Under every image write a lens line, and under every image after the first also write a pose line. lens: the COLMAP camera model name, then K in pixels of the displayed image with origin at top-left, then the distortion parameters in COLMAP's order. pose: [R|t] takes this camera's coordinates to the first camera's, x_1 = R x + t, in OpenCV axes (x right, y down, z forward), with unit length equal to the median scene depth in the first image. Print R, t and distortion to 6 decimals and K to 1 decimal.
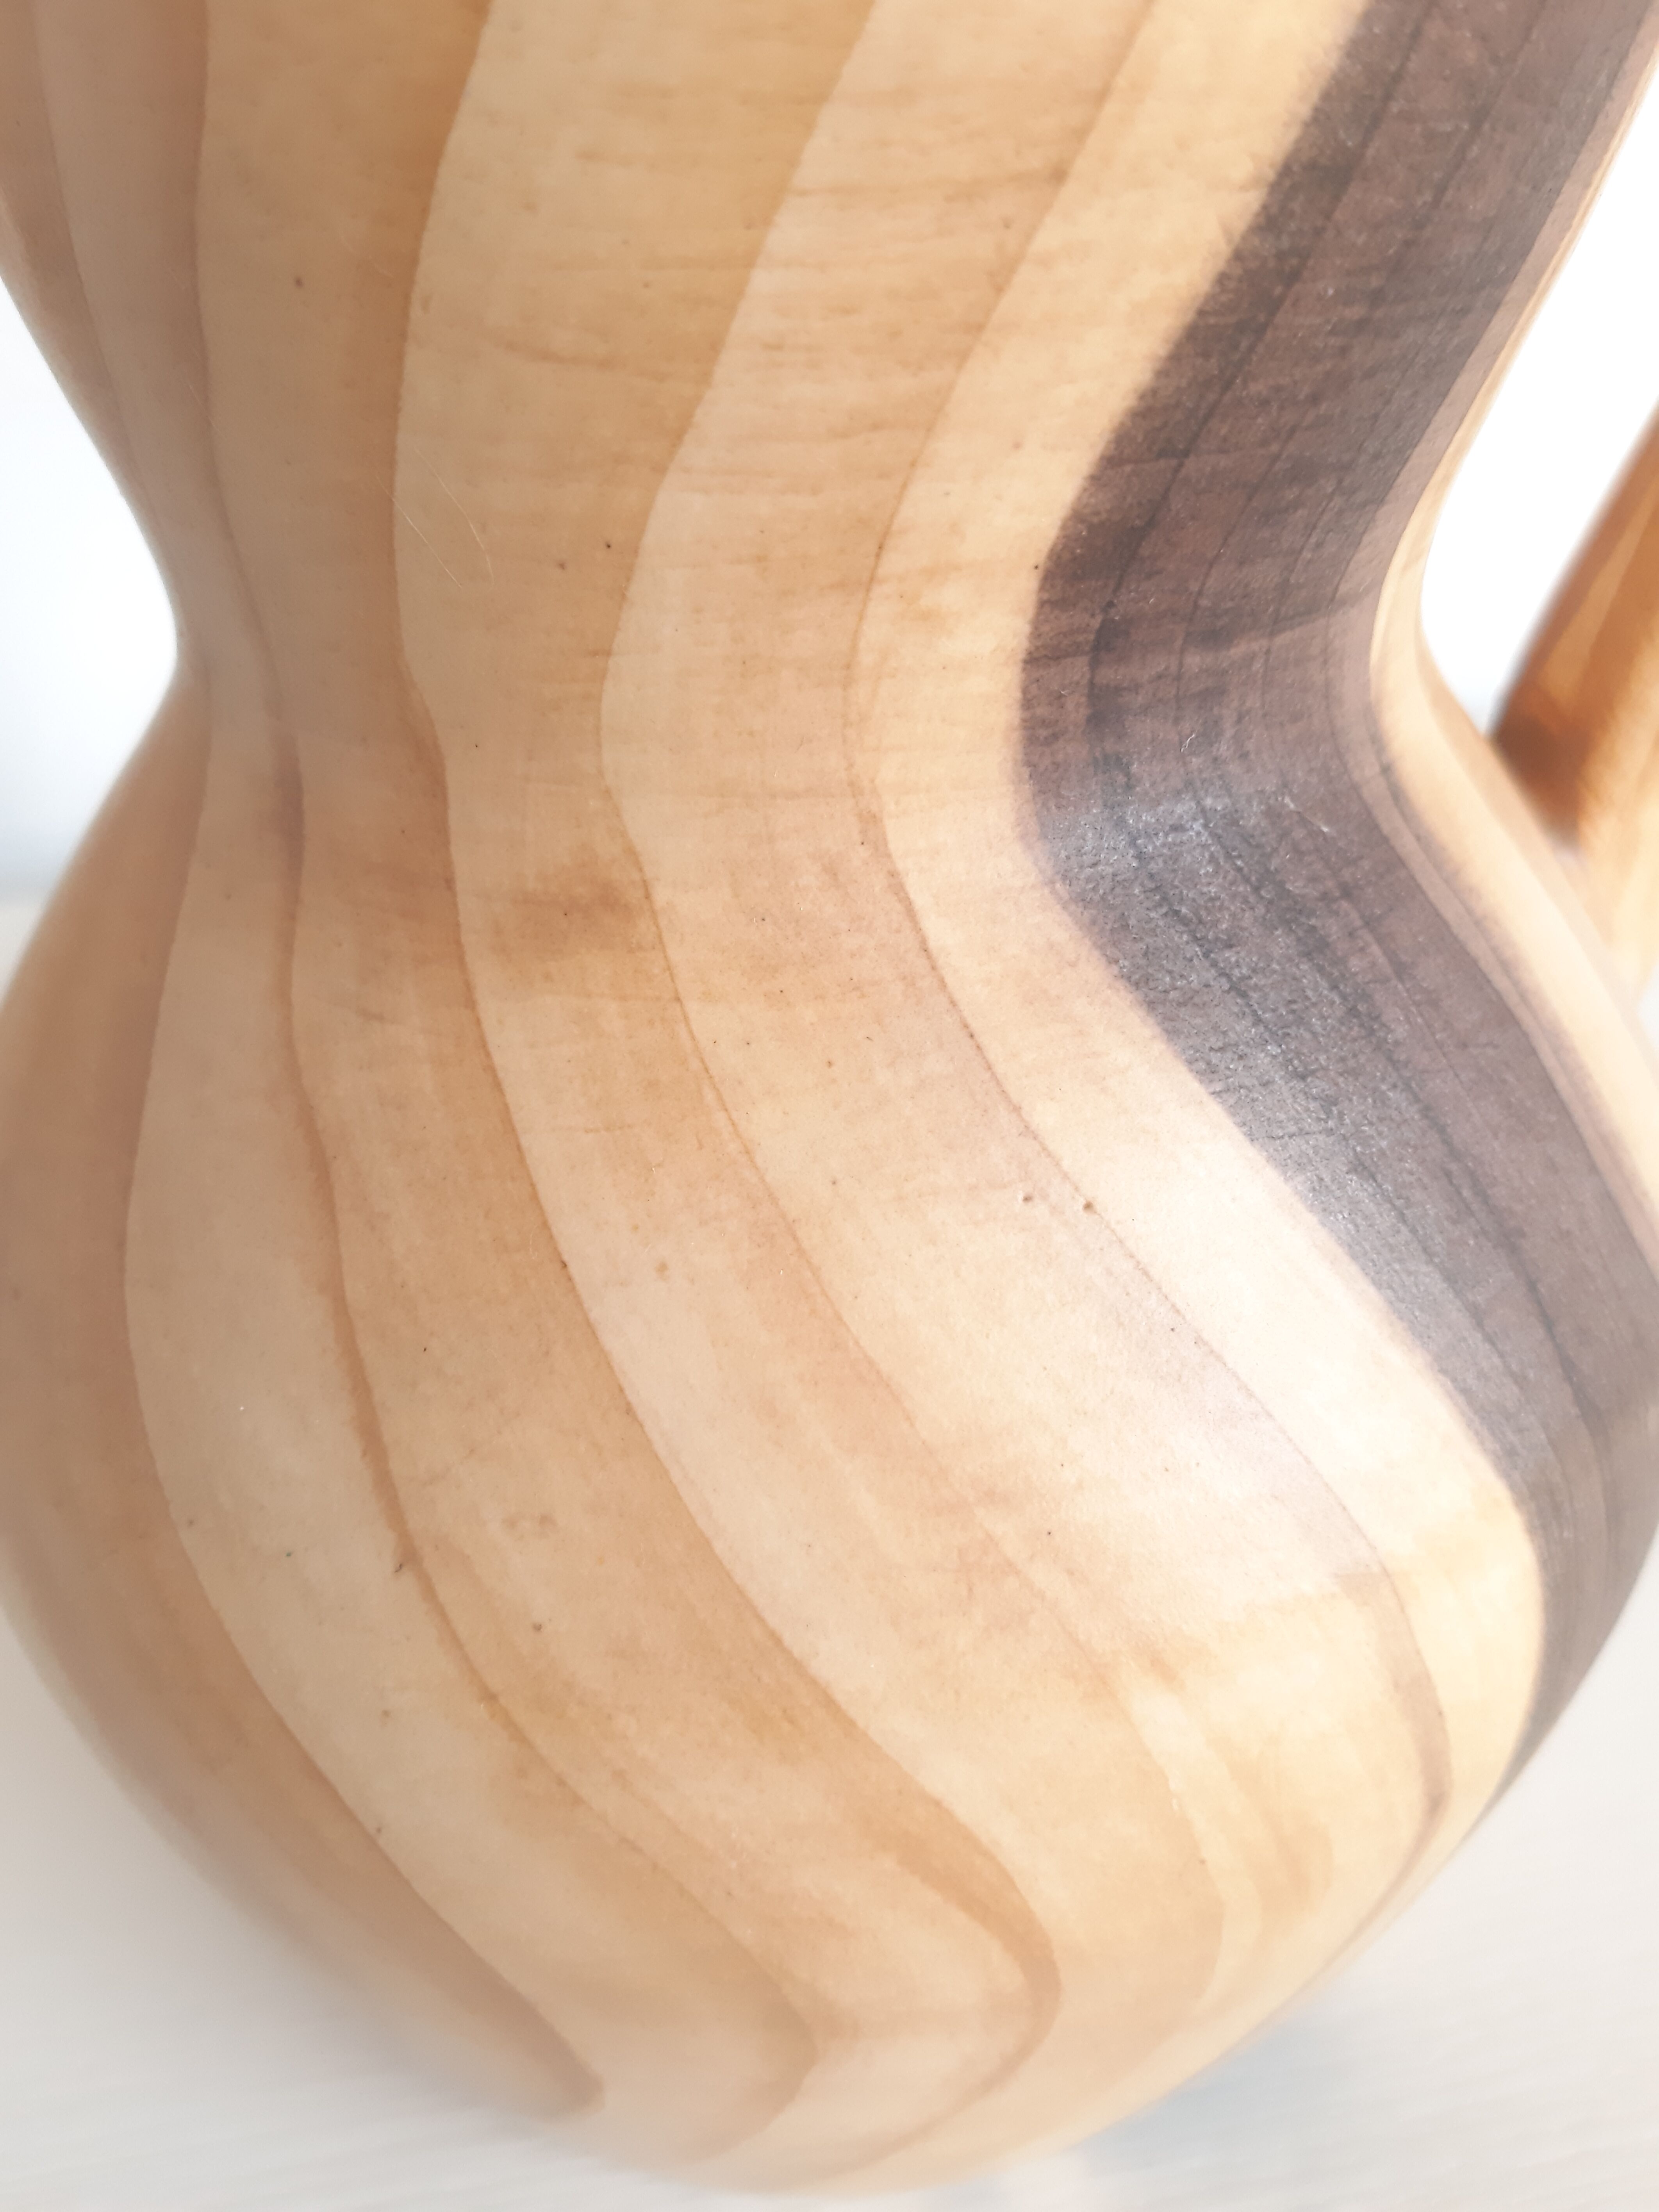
lens RADIAL K [[1838.2, 0, 829.5], [0, 1838.2, 1106.0], [0, 0, 1]] dist [0.068038, -0.243362]
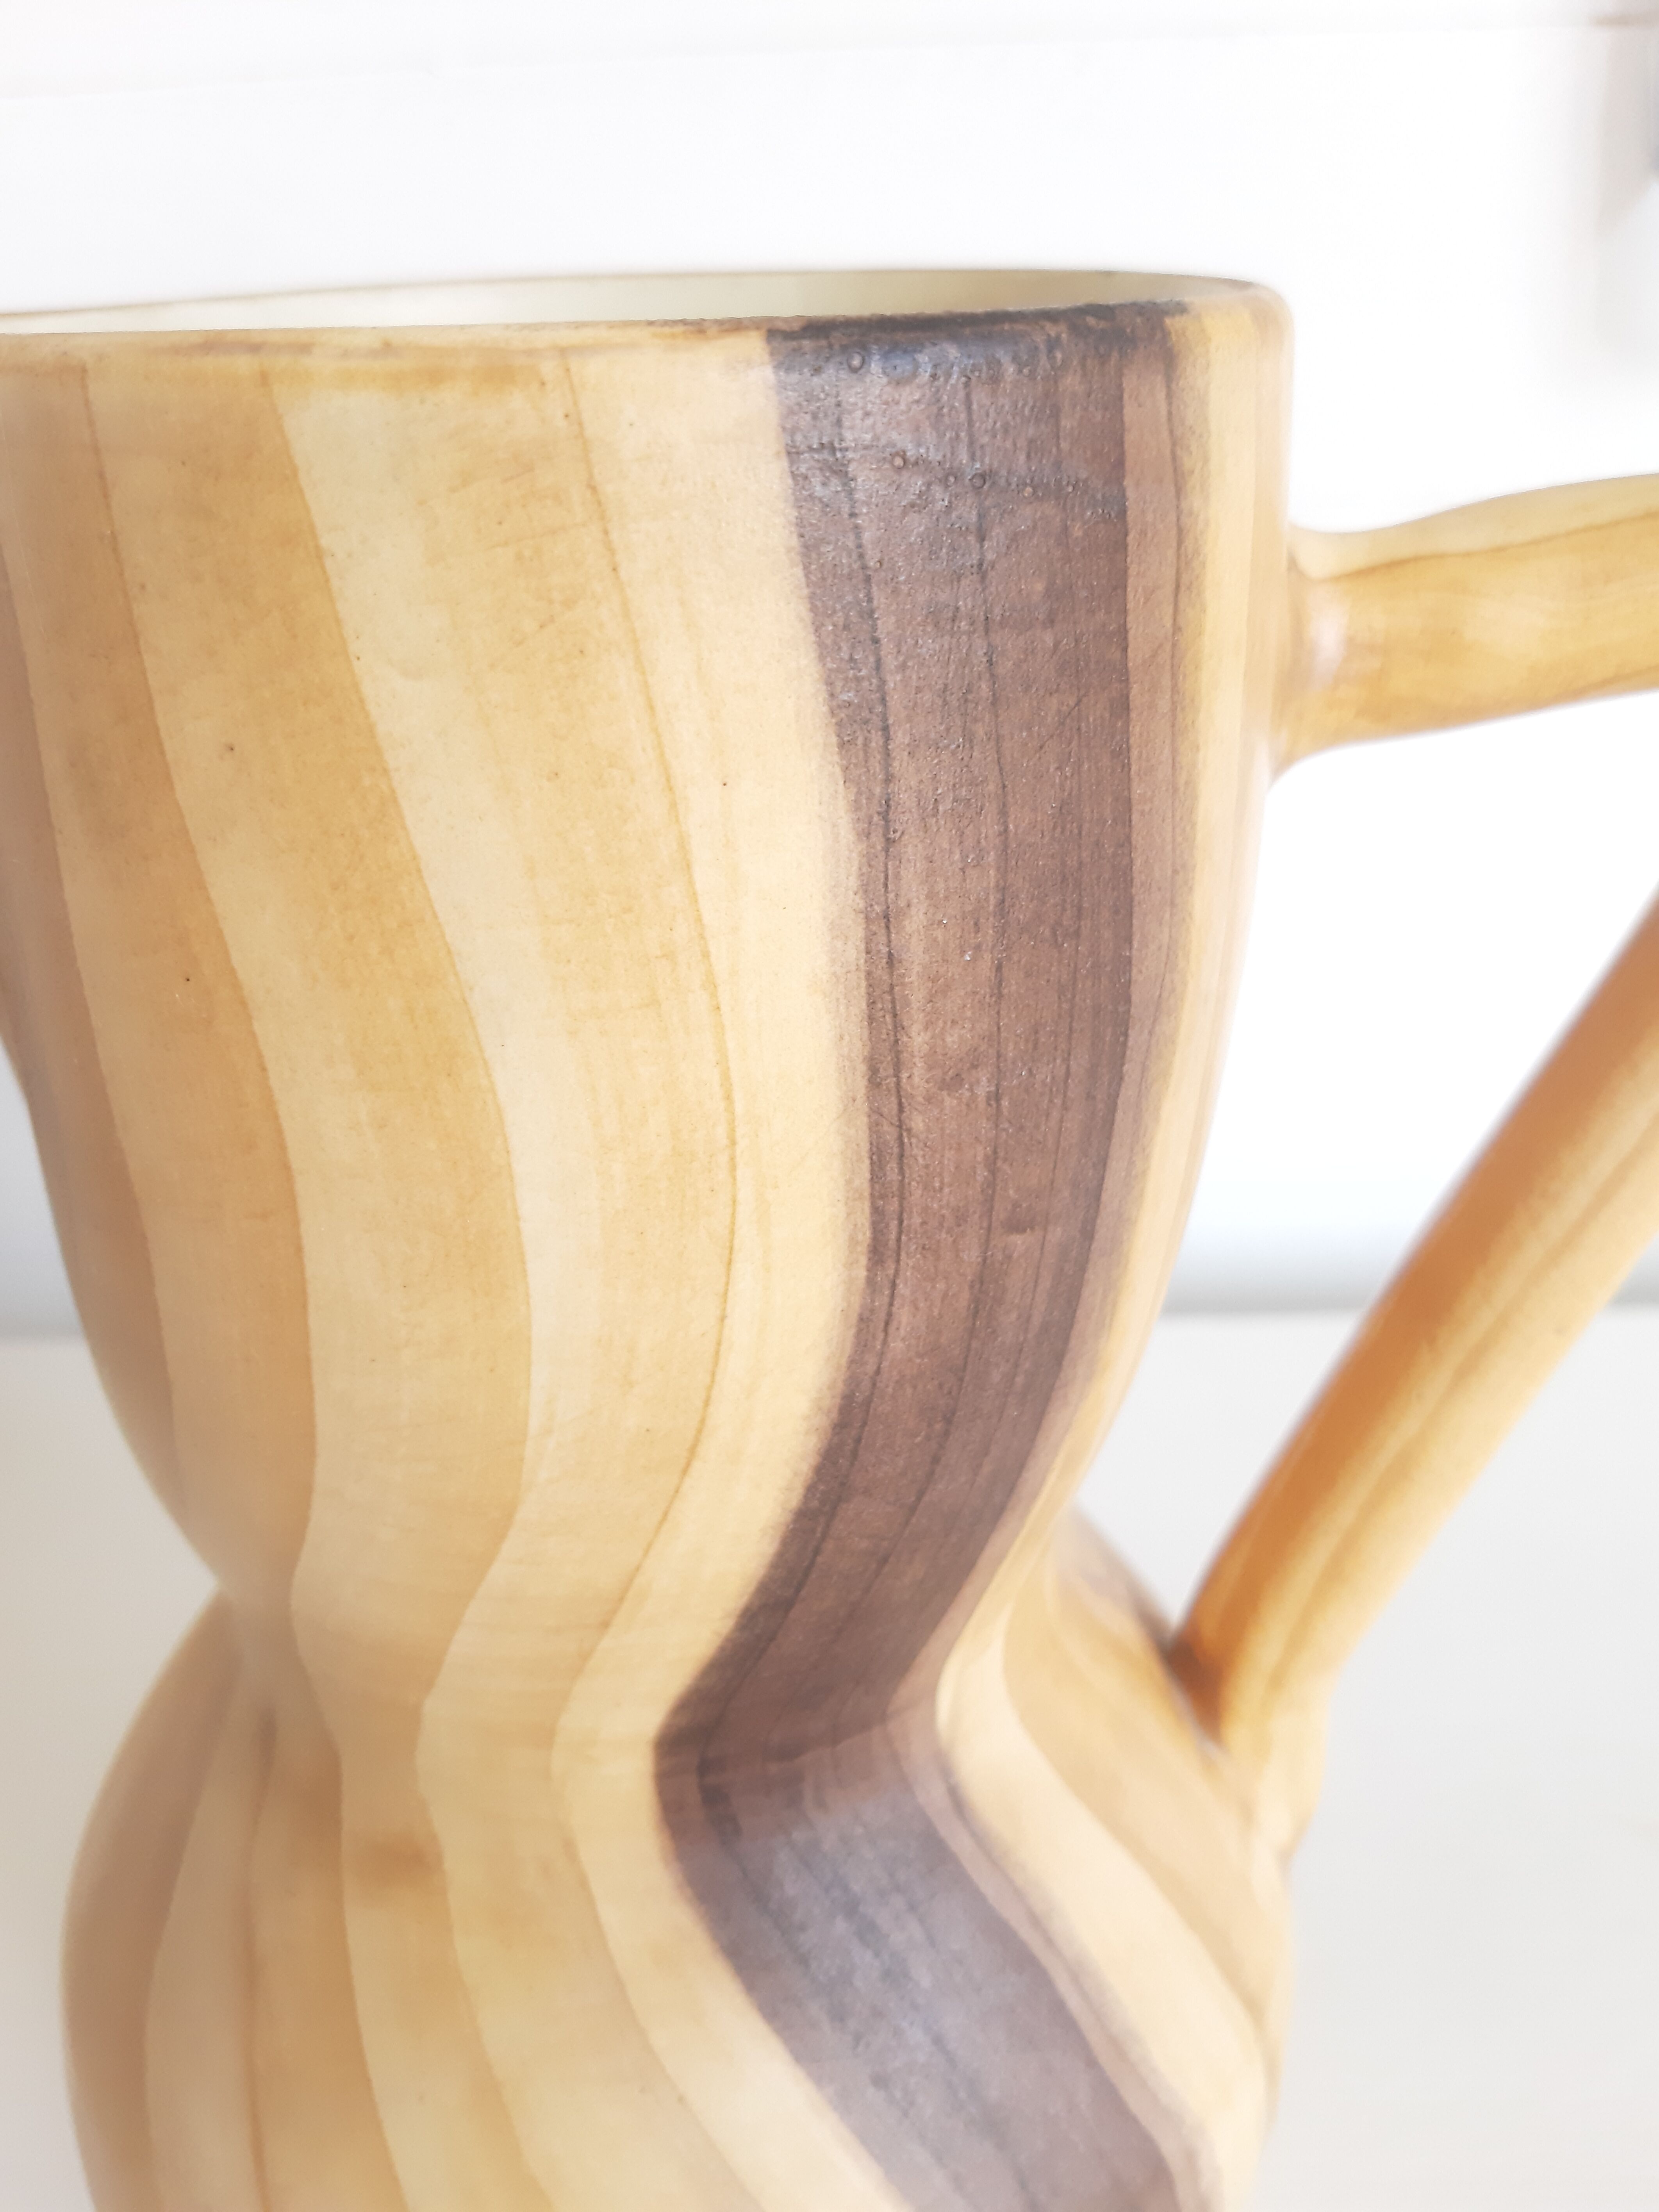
lens RADIAL K [[1838.2, 0, 829.5], [0, 1838.2, 1106.0], [0, 0, 1]] dist [0.068038, -0.243362]
pose [[0.982493, 0.078330, -0.169033, 0.468794], [-0.097088, 0.989646, -0.105714, -0.641242], [0.159002, 0.120275, 0.979925, -0.645674]]
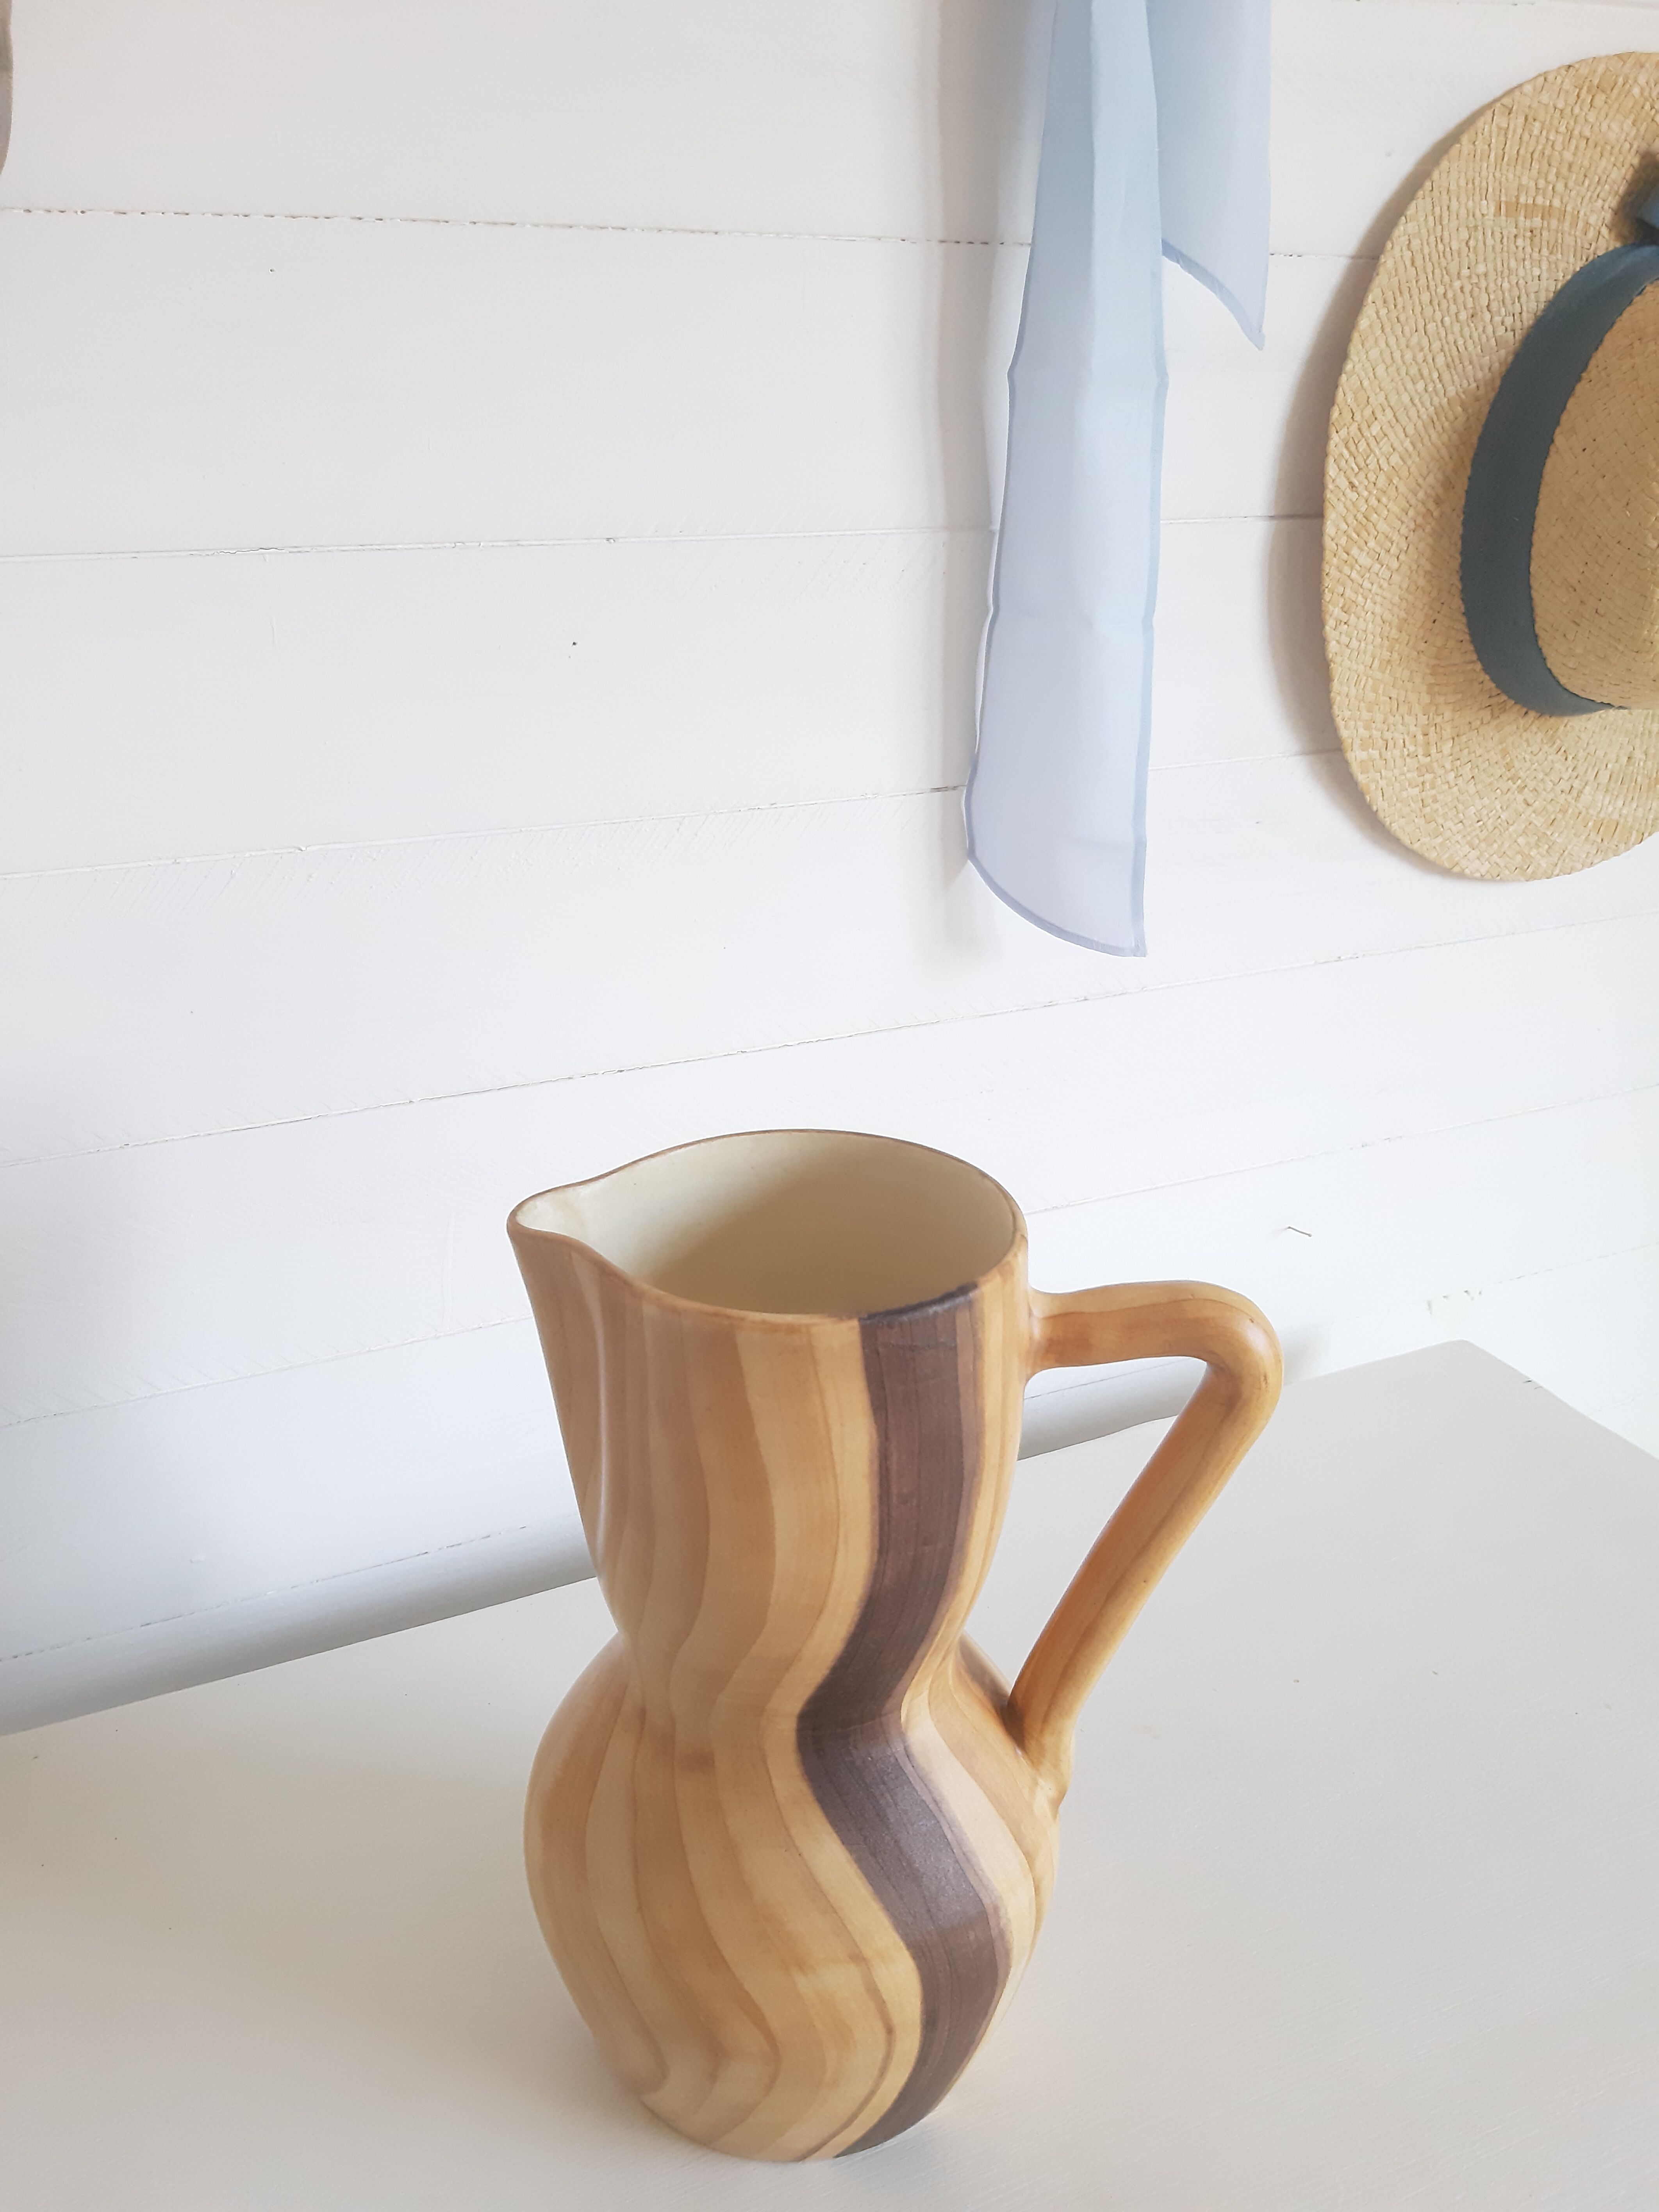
lens RADIAL K [[1755.2, 0, 826.2], [0, 1755.2, 1074.4], [0, 0, 1]] dist [0.058922, -0.192944]
pose [[0.971646, 0.098352, -0.215013, 0.917693], [-0.144244, 0.967120, -0.209458, -0.868118], [0.187343, 0.234533, 0.953885, -3.413714]]
